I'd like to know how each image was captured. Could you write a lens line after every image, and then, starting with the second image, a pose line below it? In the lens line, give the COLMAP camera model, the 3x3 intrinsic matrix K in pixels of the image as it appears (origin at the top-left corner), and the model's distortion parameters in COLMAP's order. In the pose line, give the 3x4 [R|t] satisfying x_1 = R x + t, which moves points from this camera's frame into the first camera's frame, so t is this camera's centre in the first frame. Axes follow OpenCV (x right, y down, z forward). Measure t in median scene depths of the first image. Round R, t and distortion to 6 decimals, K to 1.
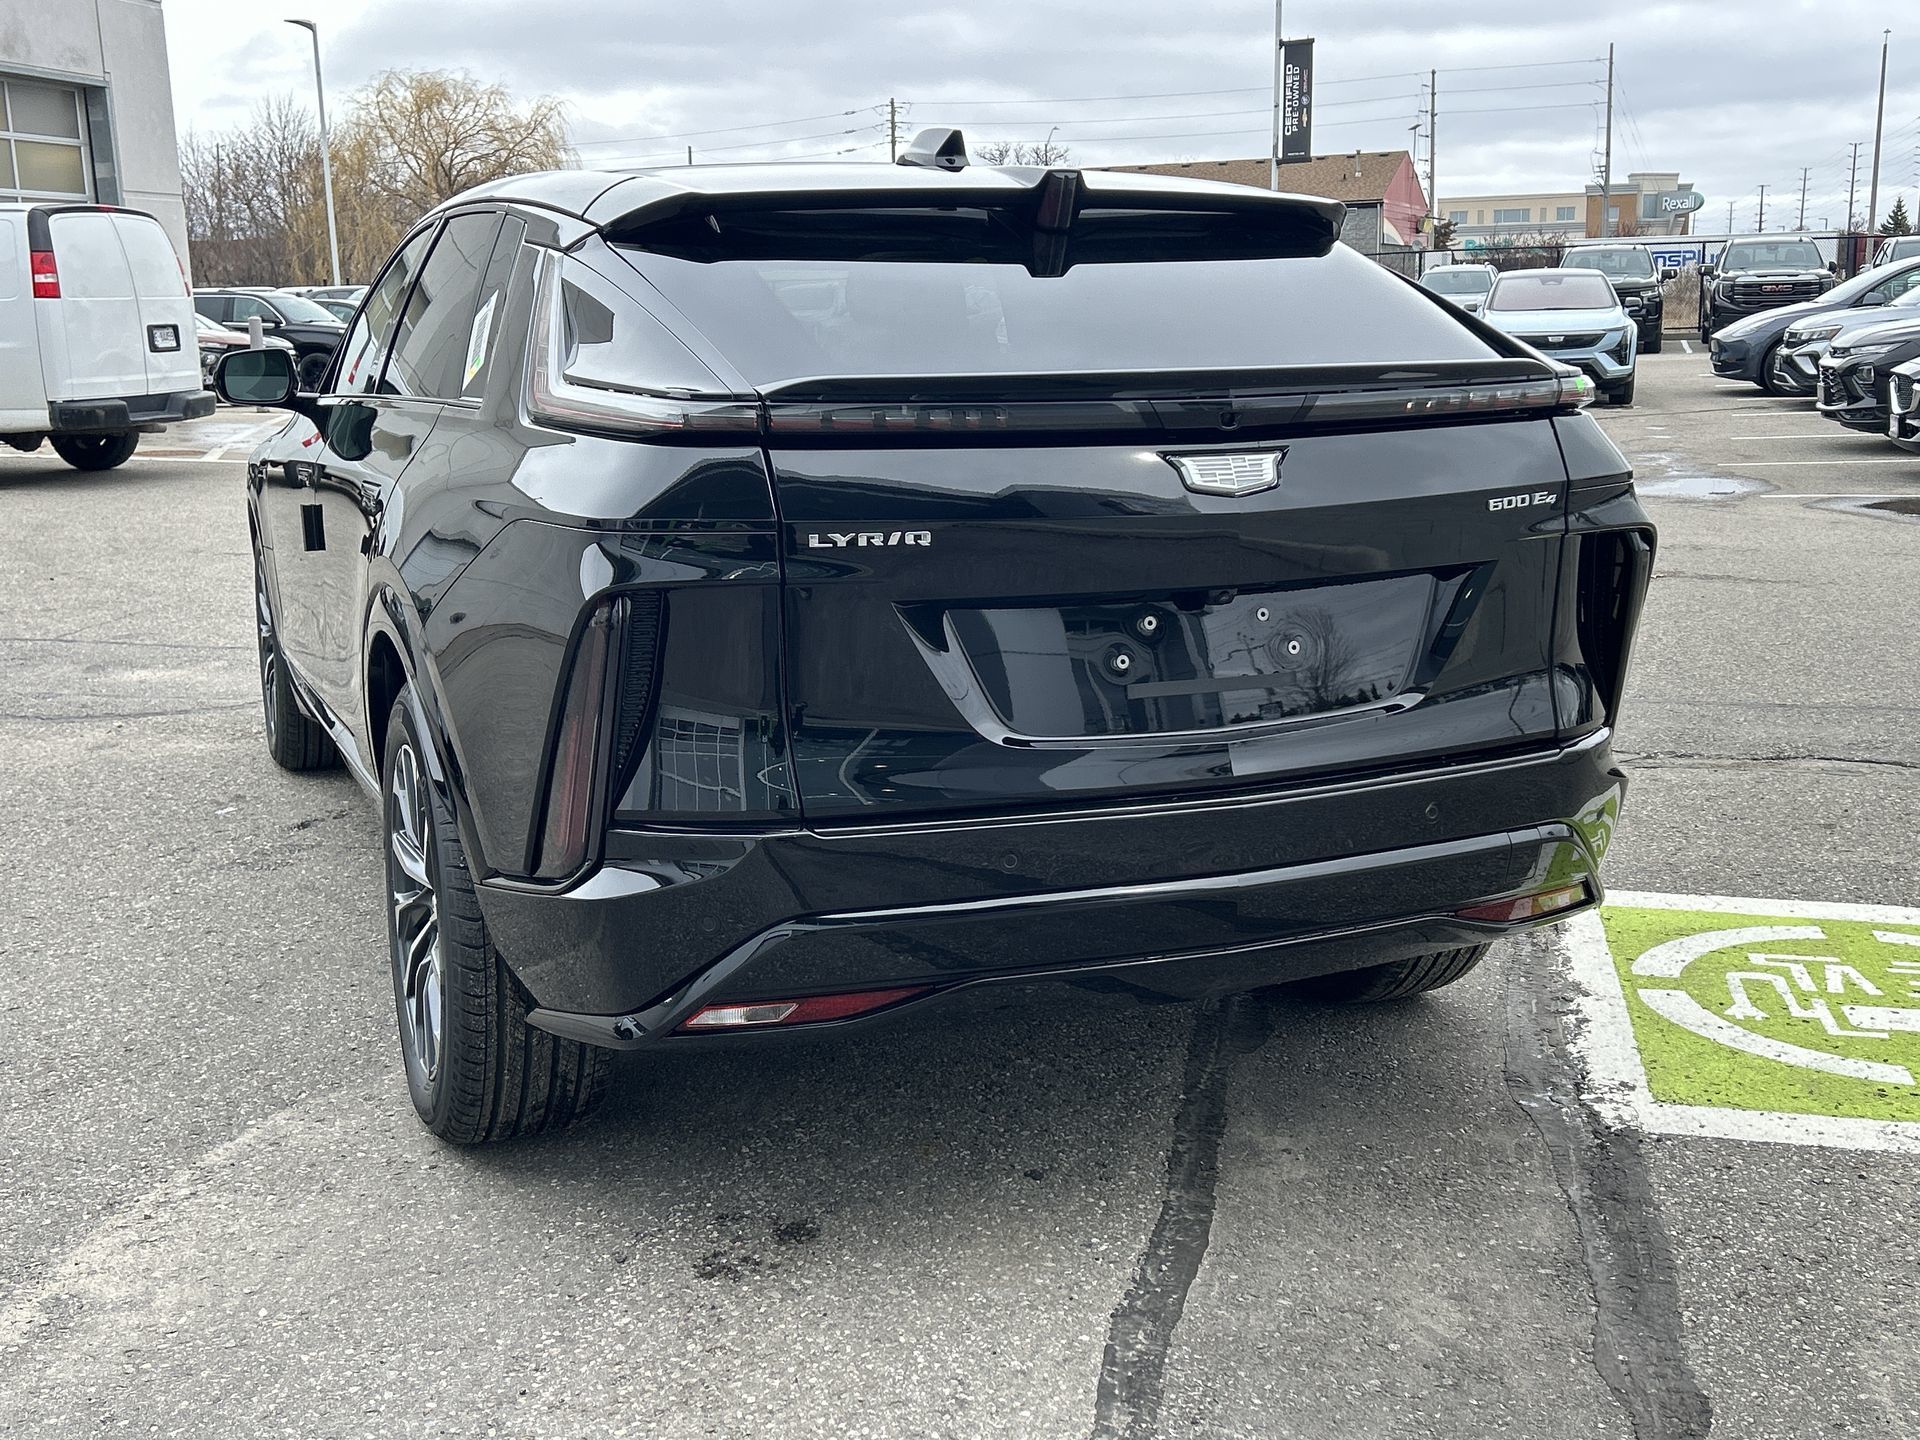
lens RADIAL K [[2076.1, 0, 961.5], [0, 2076.1, 712.8], [0, 0, 1]] dist [0.043751, 0.000000]
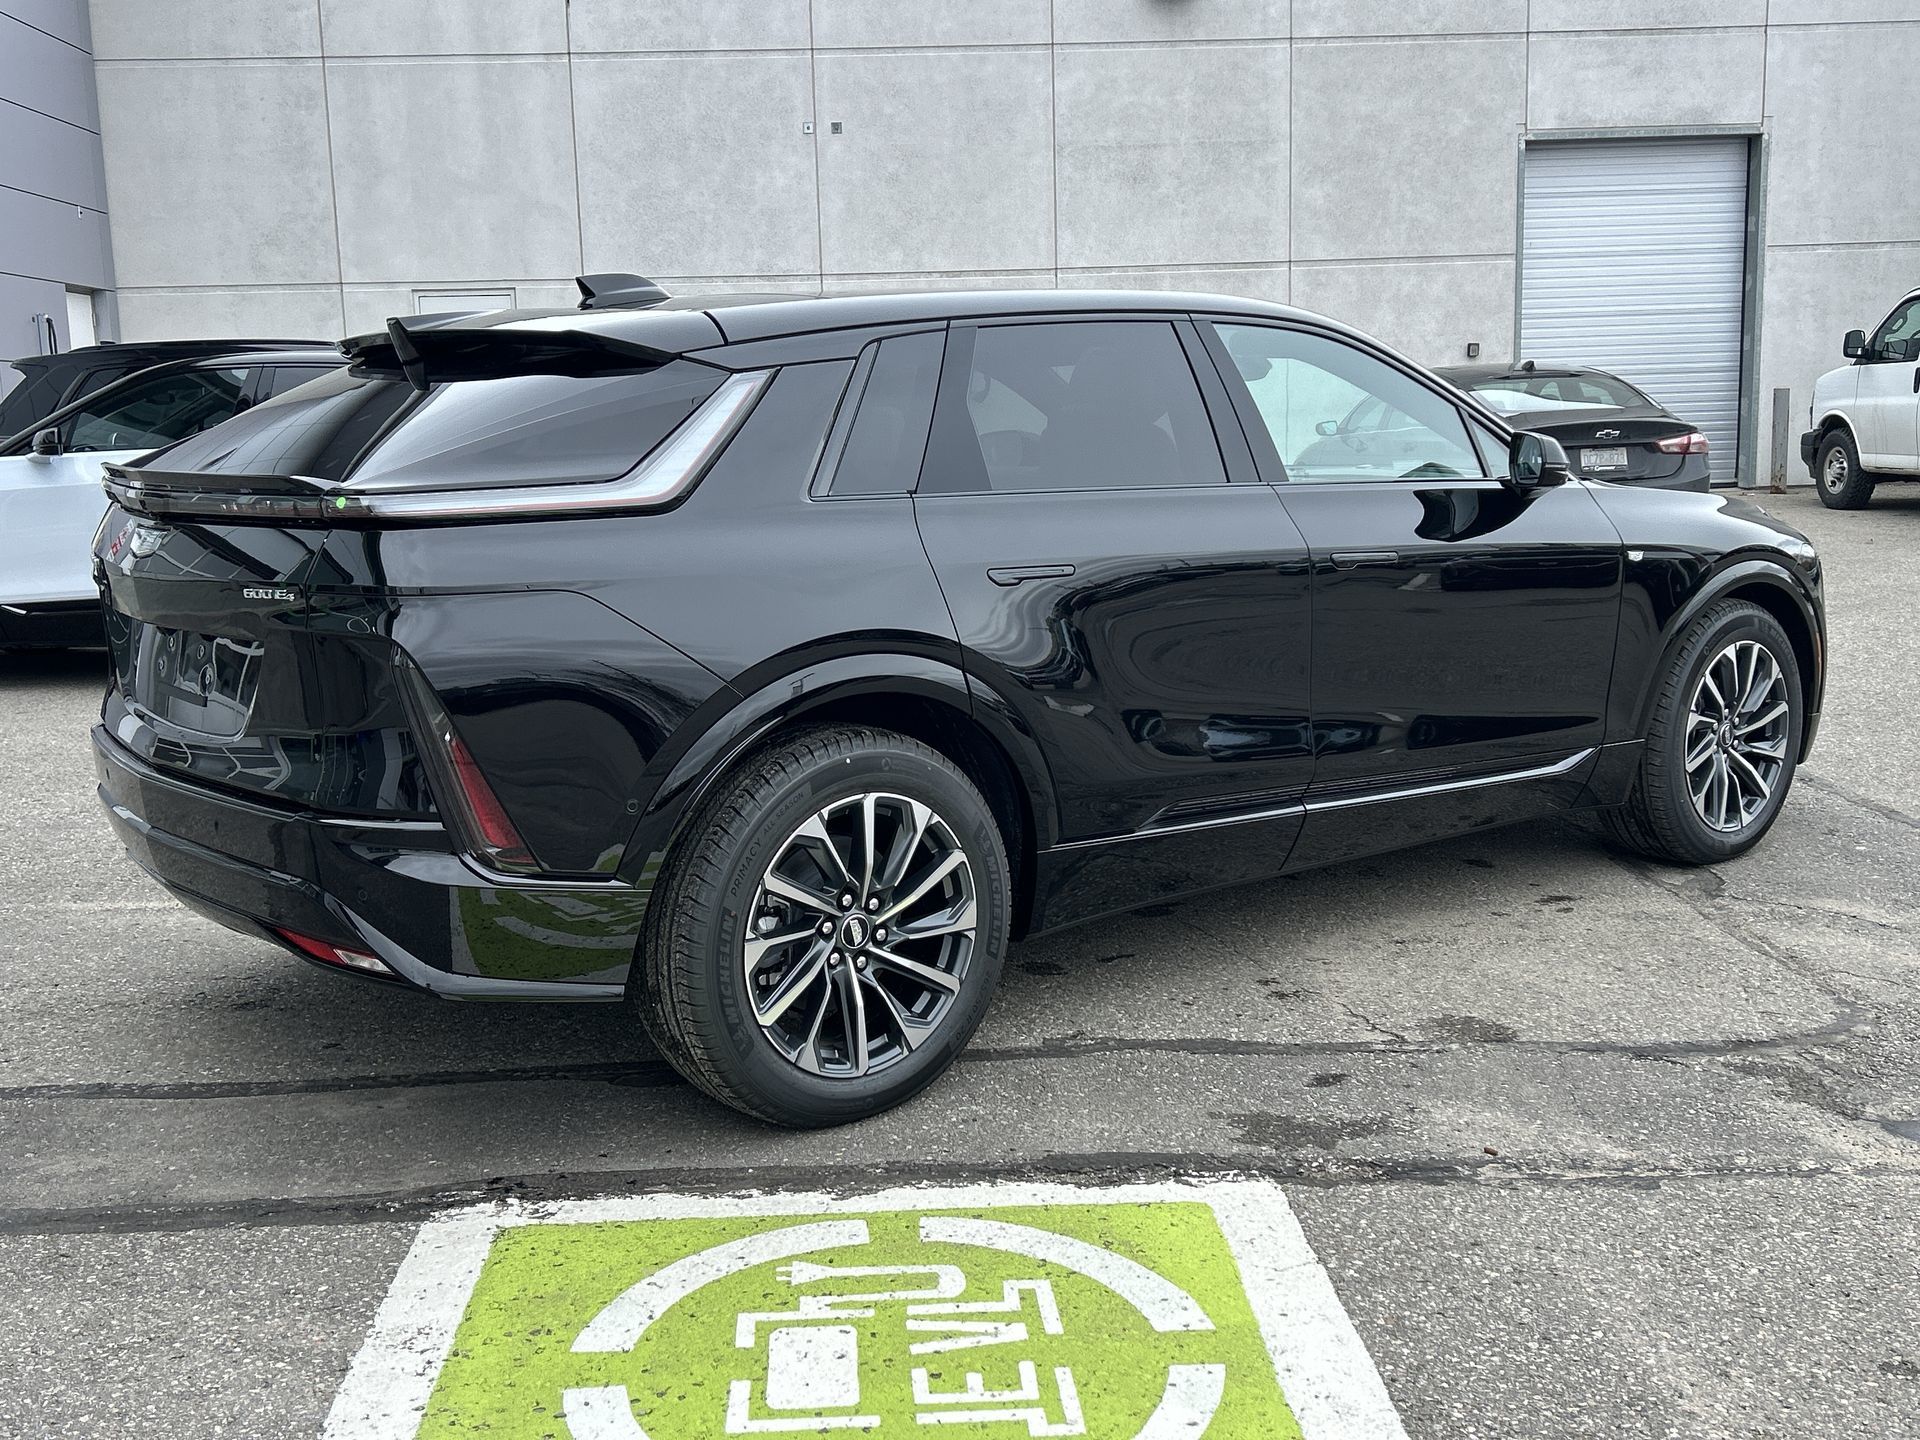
lens RADIAL K [[1968.7, 0, 919.9], [0, 1968.7, 734.4], [0, 0, 1]] dist [0.039046, 0.000000]
pose [[0.261140, 0.175369, -0.949237, 1.313824], [-0.170896, 0.976225, 0.133340, -0.215604], [0.950053, 0.127401, 0.284901, 0.946223]]
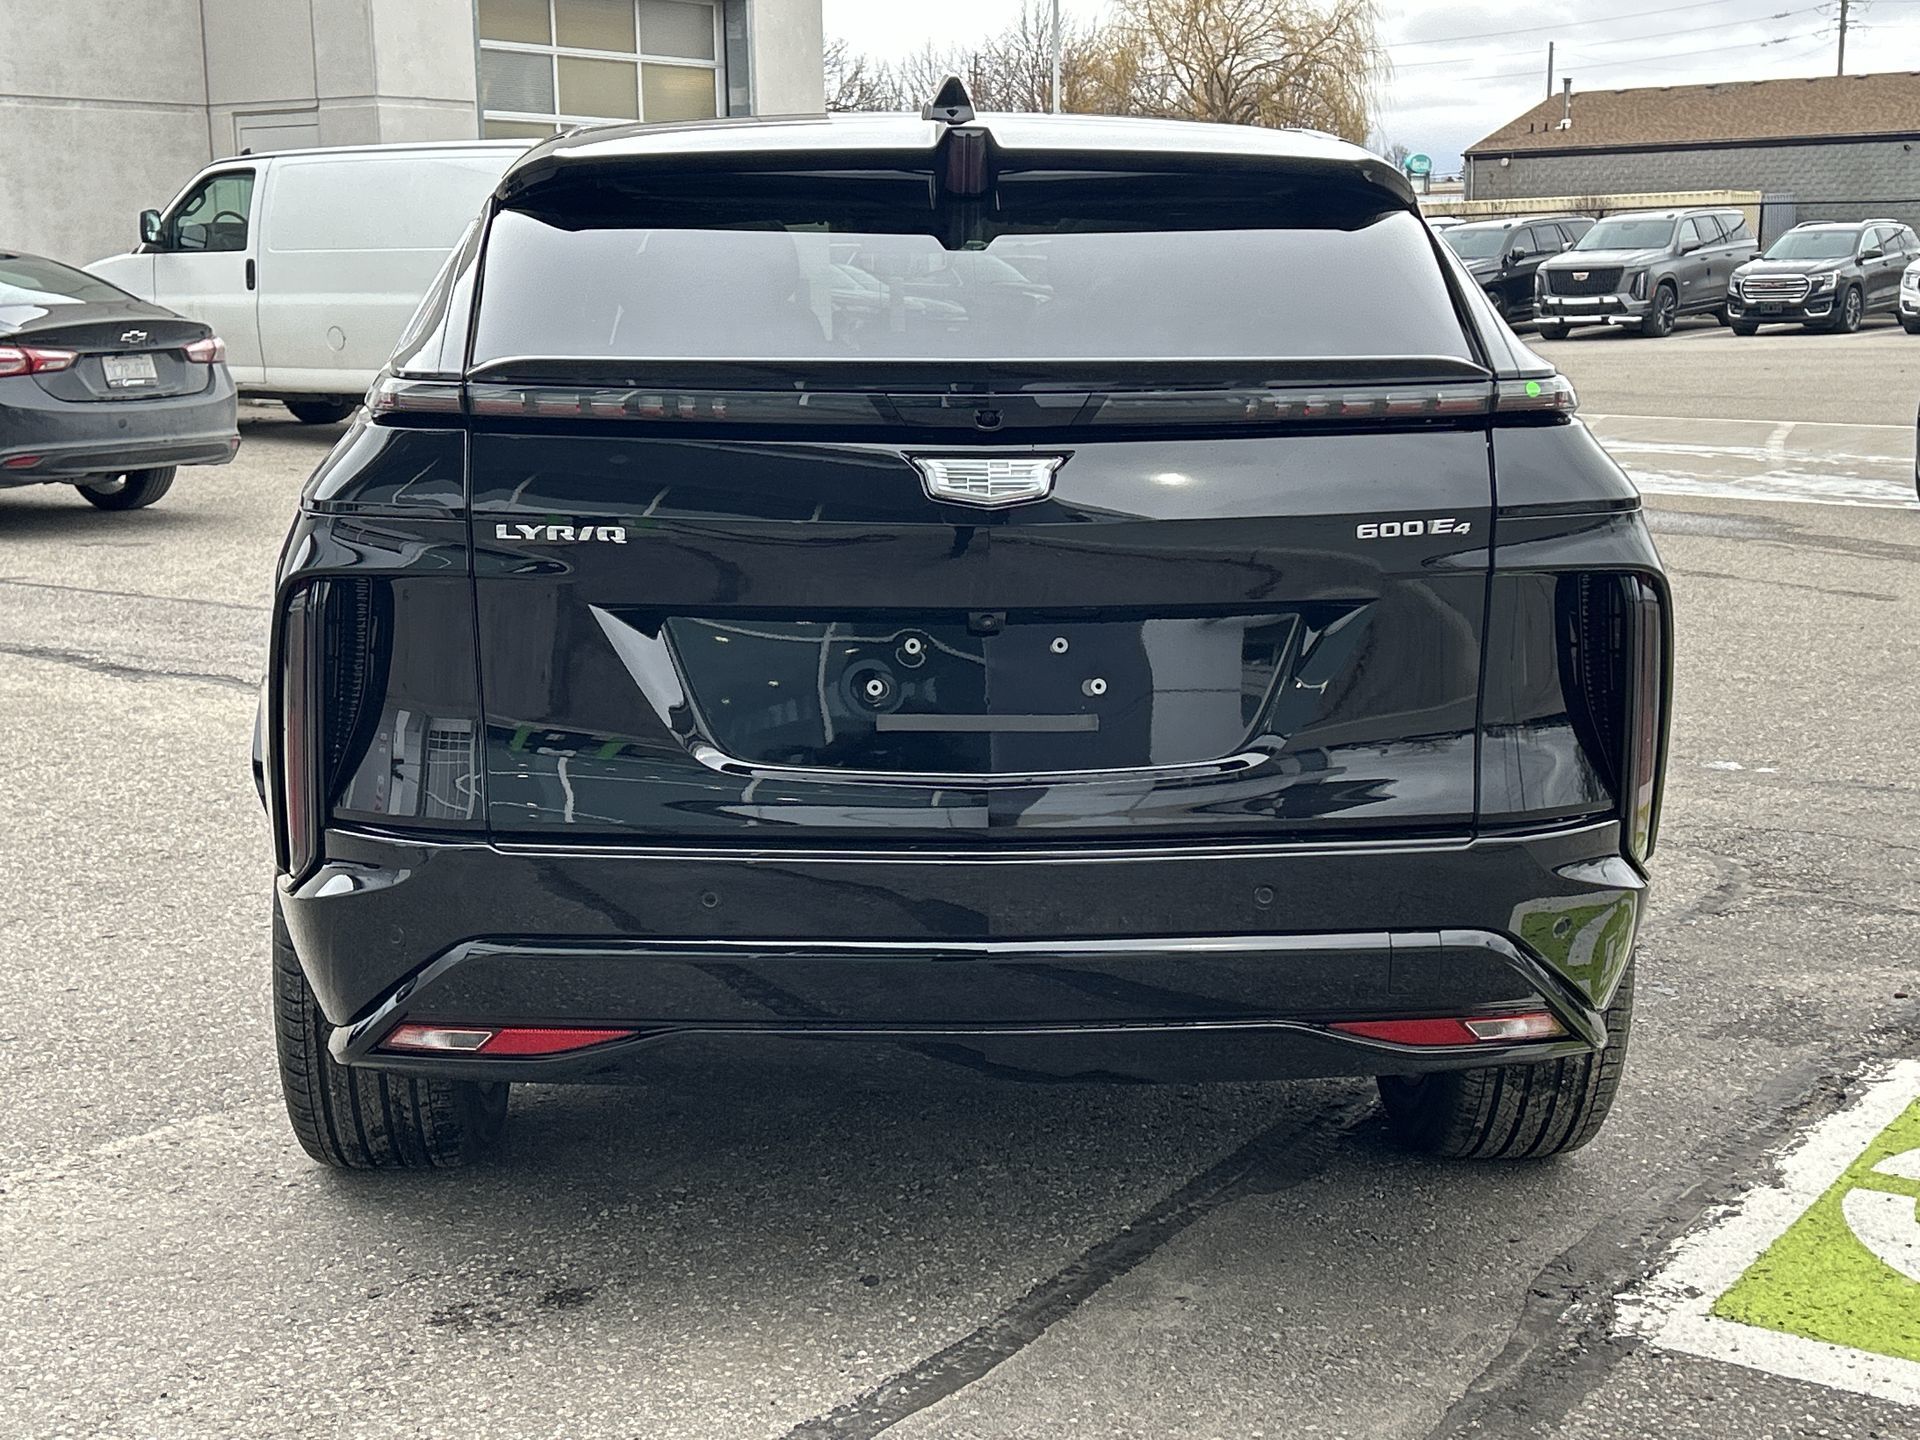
lens RADIAL K [[2723.4, 0, 929.9], [0, 2723.4, 708.4], [0, 0, 1]] dist [0.062991, 0.000000]
pose [[0.935143, 0.067696, -0.347742, 0.426288], [-0.077084, 0.996937, -0.013217, -0.001971], [0.345782, 0.039166, 0.937497, -0.064062]]
